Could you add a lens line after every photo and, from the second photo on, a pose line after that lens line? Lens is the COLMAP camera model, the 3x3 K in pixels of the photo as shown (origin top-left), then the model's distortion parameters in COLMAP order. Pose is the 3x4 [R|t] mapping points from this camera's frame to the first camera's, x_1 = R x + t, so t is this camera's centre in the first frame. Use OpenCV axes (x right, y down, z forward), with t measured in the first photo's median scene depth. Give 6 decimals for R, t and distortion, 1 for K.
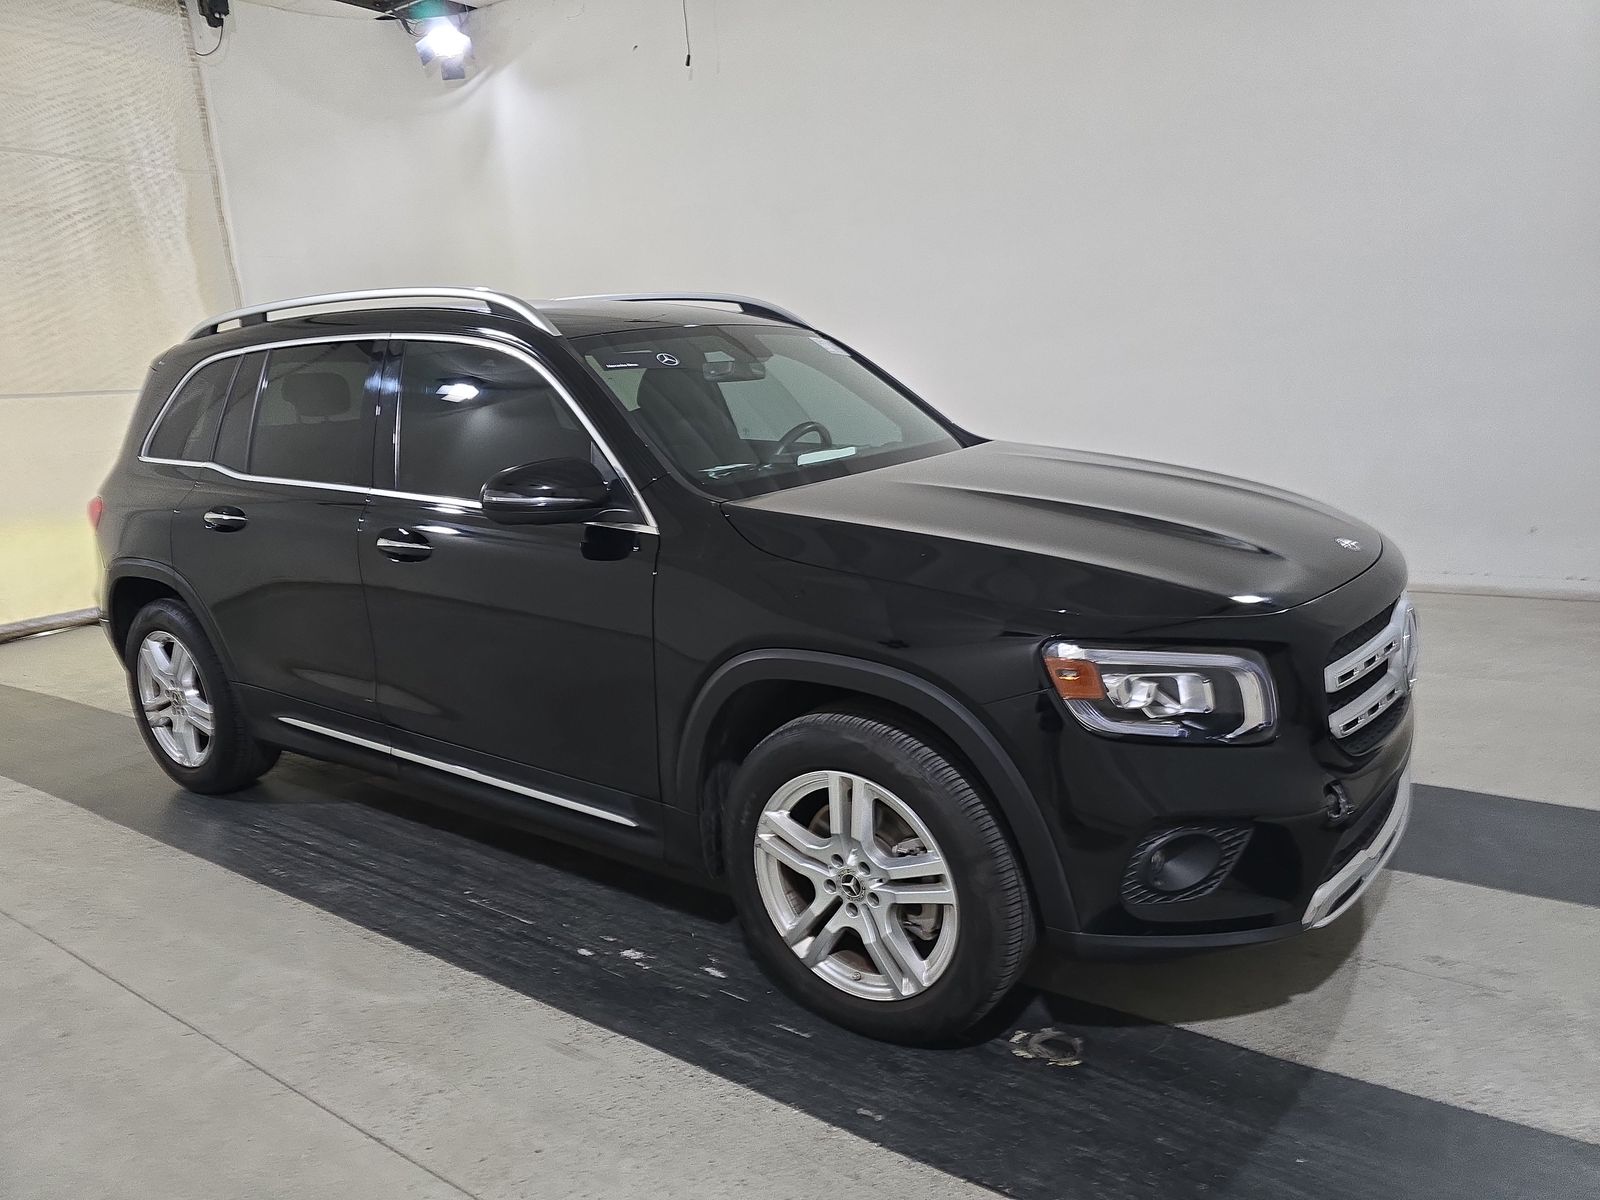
lens RADIAL K [[1076.6, 0, 801.0], [0, 1076.6, 595.5], [0, 0, 1]] dist [0.021445, -0.023753]
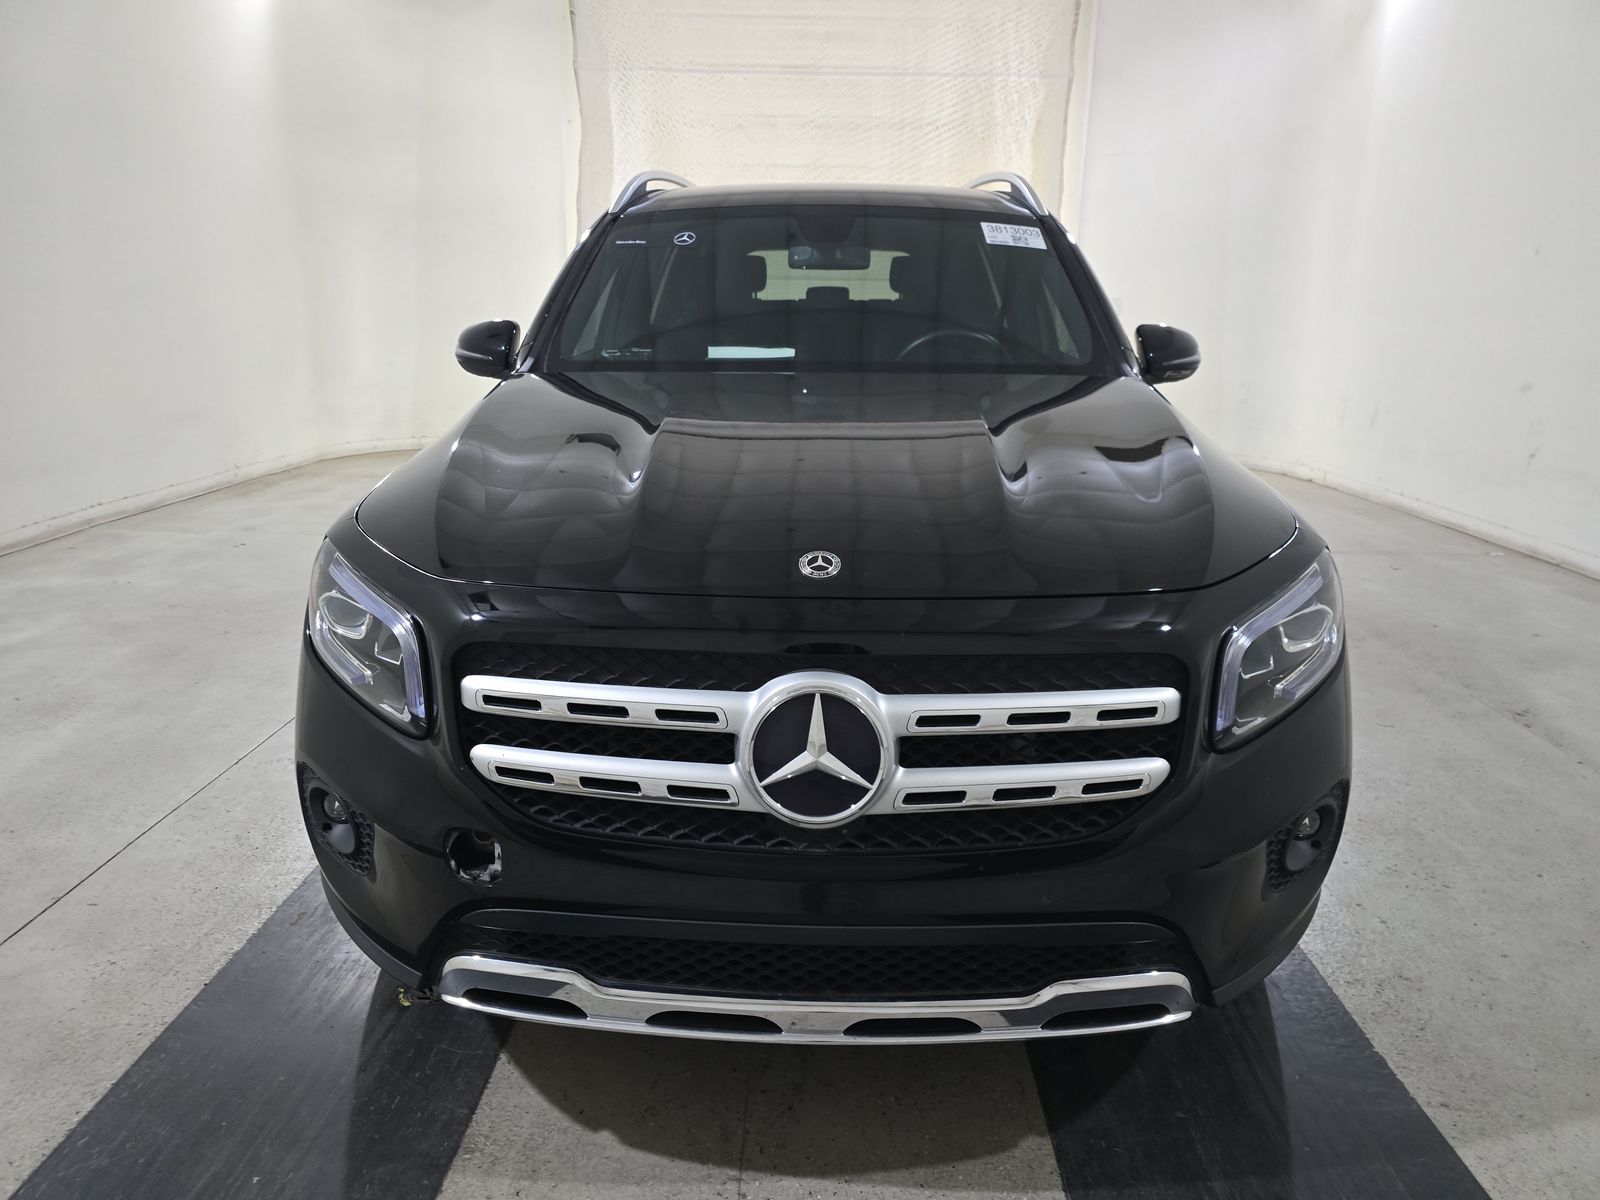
lens RADIAL K [[1076.6, 0, 799.7], [0, 1076.6, 597.5], [0, 0, 1]] dist [0.021445, -0.023753]
pose [[0.550140, 0.273873, -0.788885, 0.318202], [-0.209637, 0.959732, 0.186992, -0.043753], [0.808330, 0.062508, 0.585401, 0.208473]]
